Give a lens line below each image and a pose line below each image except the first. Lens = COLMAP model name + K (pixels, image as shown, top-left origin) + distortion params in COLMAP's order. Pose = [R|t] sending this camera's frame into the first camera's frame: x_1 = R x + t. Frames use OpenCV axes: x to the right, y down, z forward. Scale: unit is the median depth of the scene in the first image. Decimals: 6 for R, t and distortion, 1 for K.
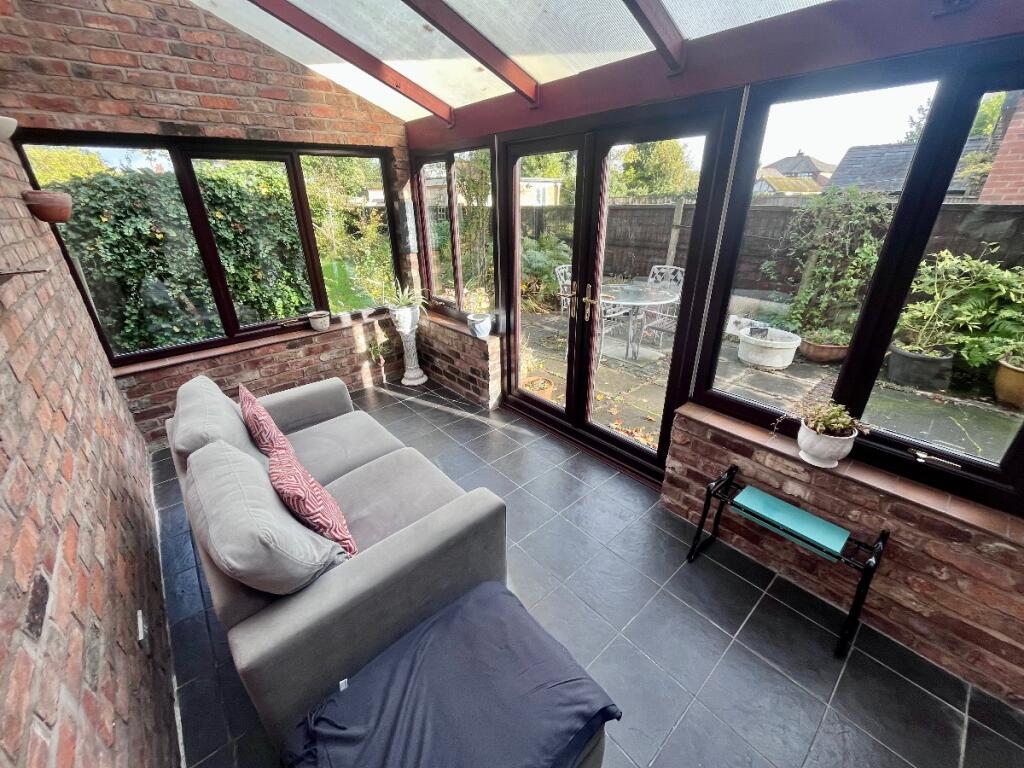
lens RADIAL K [[411.4, 0, 512.0], [0, 411.4, 384.0], [0, 0, 1]] dist [-0.000818, -0.000052]
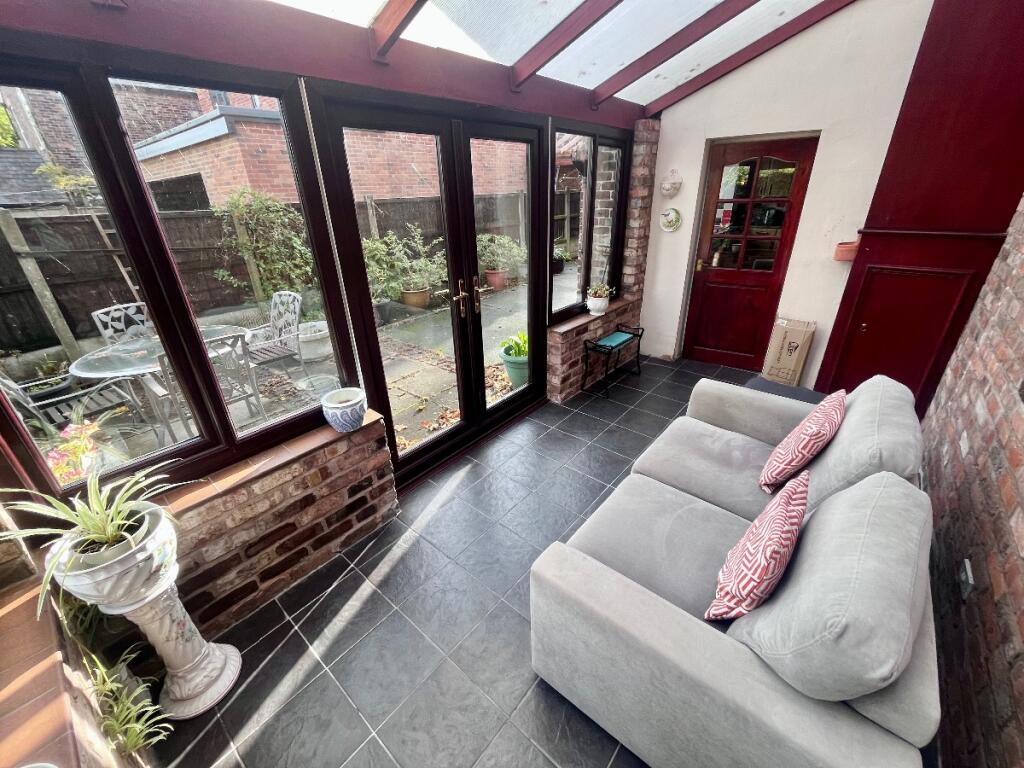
lens RADIAL K [[411.4, 0, 512.0], [0, 411.4, 384.0], [0, 0, 1]] dist [-0.000818, -0.000052]
pose [[-0.152155, -0.406406, 0.900935, -0.585469], [0.437227, 0.789825, 0.430127, -0.300397], [-0.886387, 0.459359, 0.057516, 0.695376]]
